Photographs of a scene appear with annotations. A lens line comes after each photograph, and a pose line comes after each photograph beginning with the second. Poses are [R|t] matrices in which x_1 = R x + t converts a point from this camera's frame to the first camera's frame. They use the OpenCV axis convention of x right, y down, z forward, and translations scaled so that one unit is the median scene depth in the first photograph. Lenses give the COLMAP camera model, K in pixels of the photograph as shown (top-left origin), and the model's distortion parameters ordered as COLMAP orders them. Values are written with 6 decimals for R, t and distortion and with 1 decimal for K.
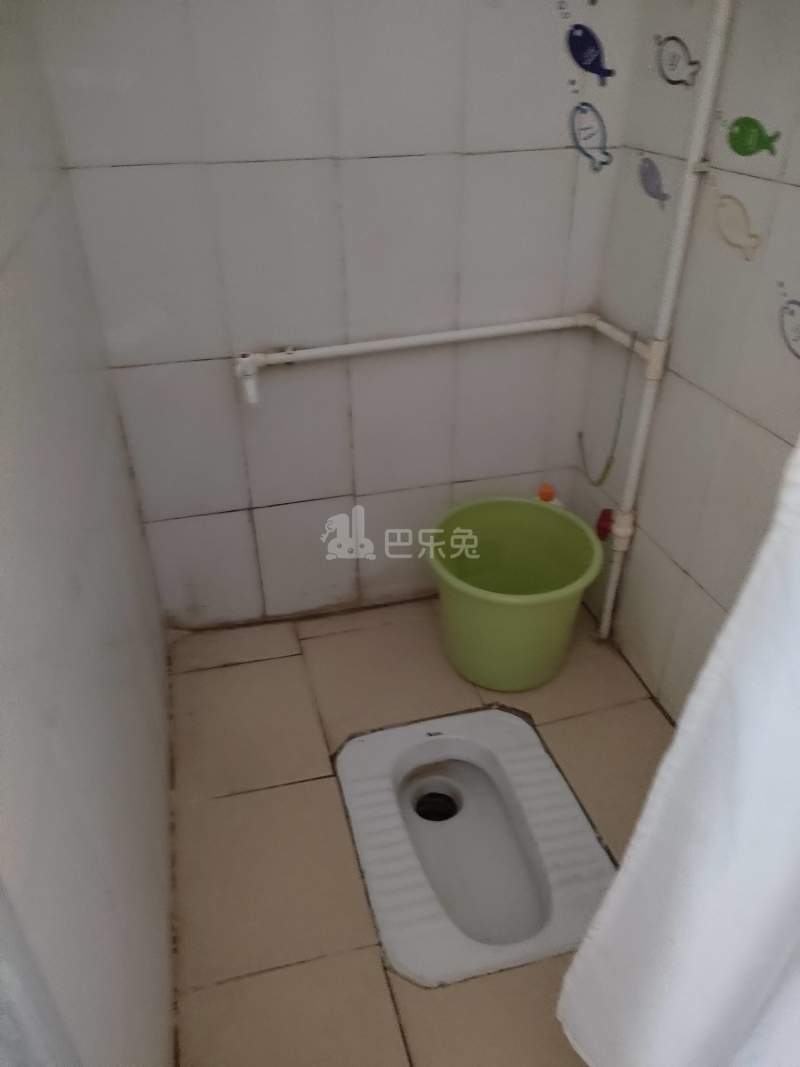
lens RADIAL K [[791.7, 0, 400.0], [0, 791.7, 533.5], [0, 0, 1]] dist [0.053565, -0.068505]
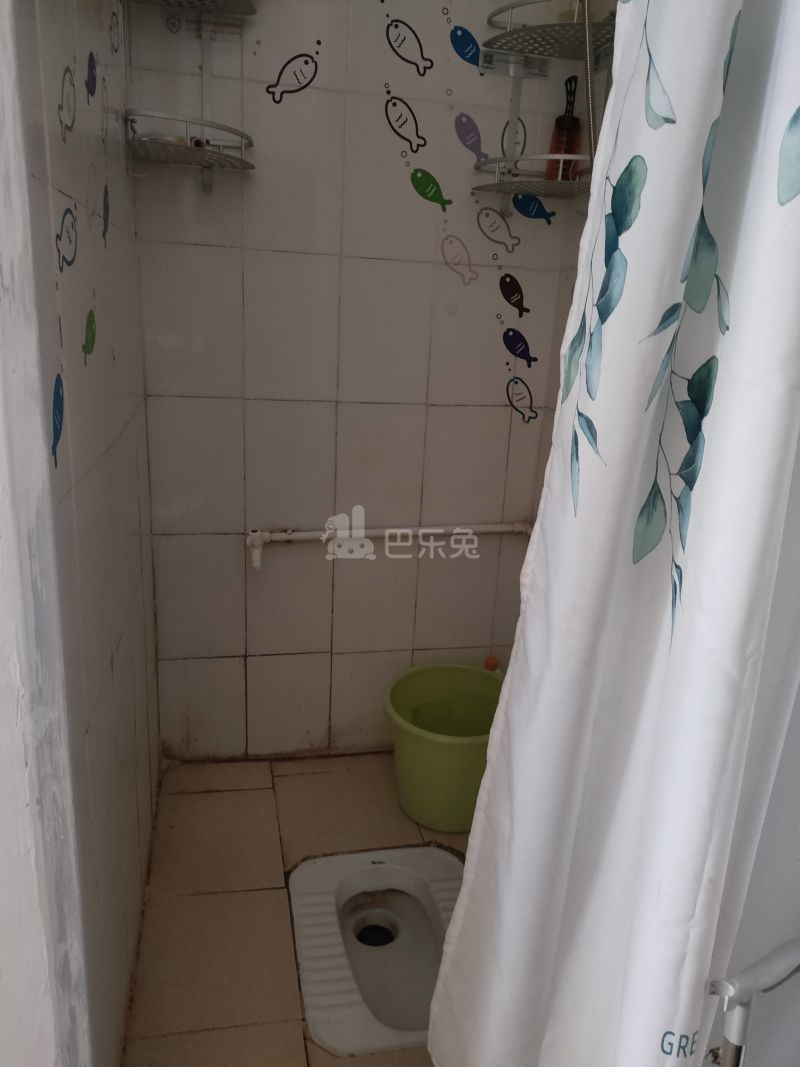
lens RADIAL K [[791.7, 0, 400.0], [0, 791.7, 533.5], [0, 0, 1]] dist [0.053565, -0.068505]
pose [[0.996968, 0.071613, -0.030431, 0.077931], [-0.077135, 0.961028, -0.265474, 0.100517], [0.010233, 0.267016, 0.963638, -0.245906]]
